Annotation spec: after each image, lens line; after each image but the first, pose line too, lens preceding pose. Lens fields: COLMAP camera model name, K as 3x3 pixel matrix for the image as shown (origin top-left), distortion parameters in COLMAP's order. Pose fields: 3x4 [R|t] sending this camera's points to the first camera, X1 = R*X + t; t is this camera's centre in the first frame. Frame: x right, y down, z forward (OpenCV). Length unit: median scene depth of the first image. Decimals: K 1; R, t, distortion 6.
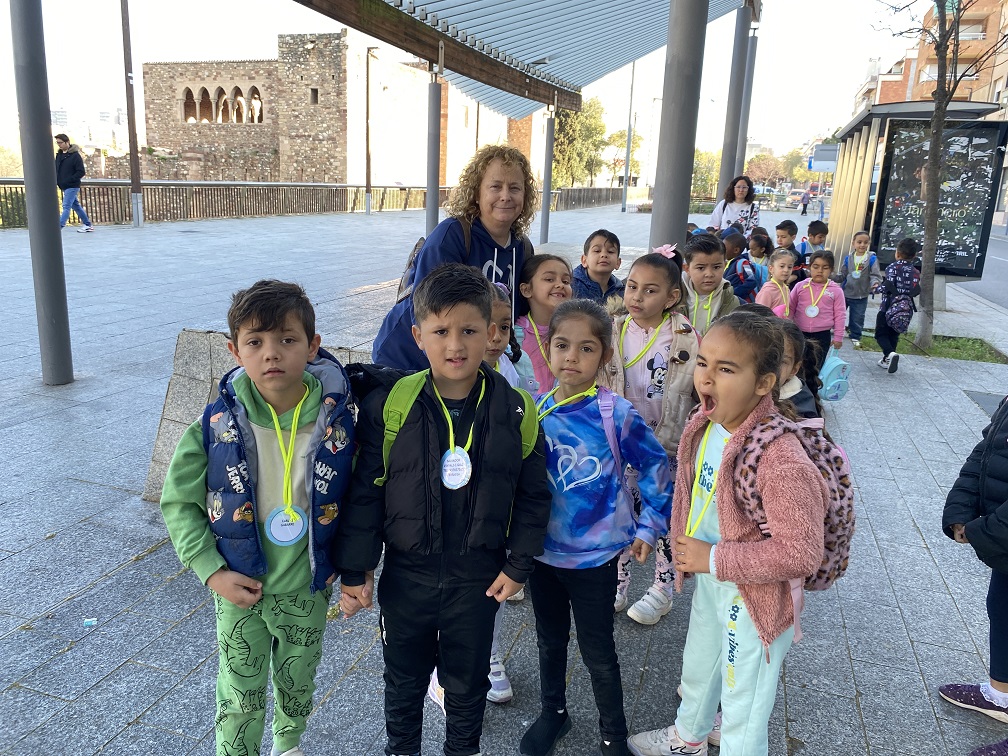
lens RADIAL K [[767.7, 0, 504.0], [0, 767.7, 378.0], [0, 0, 1]] dist [0.010597, 0.002746]
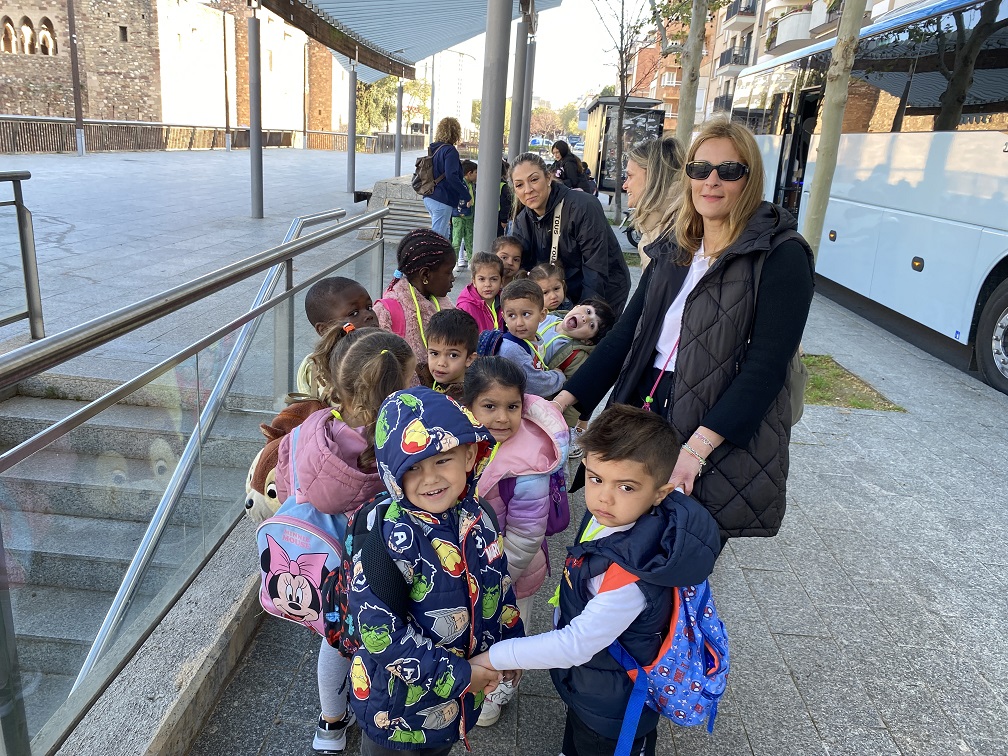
lens RADIAL K [[755.5, 0, 504.0], [0, 755.5, 378.0], [0, 0, 1]] dist [-0.007609, 0.000723]
pose [[0.963901, -0.047981, 0.261903, -0.042020], [0.029425, 0.996800, 0.074321, 0.030181], [-0.264631, -0.063931, 0.962228, -0.126207]]
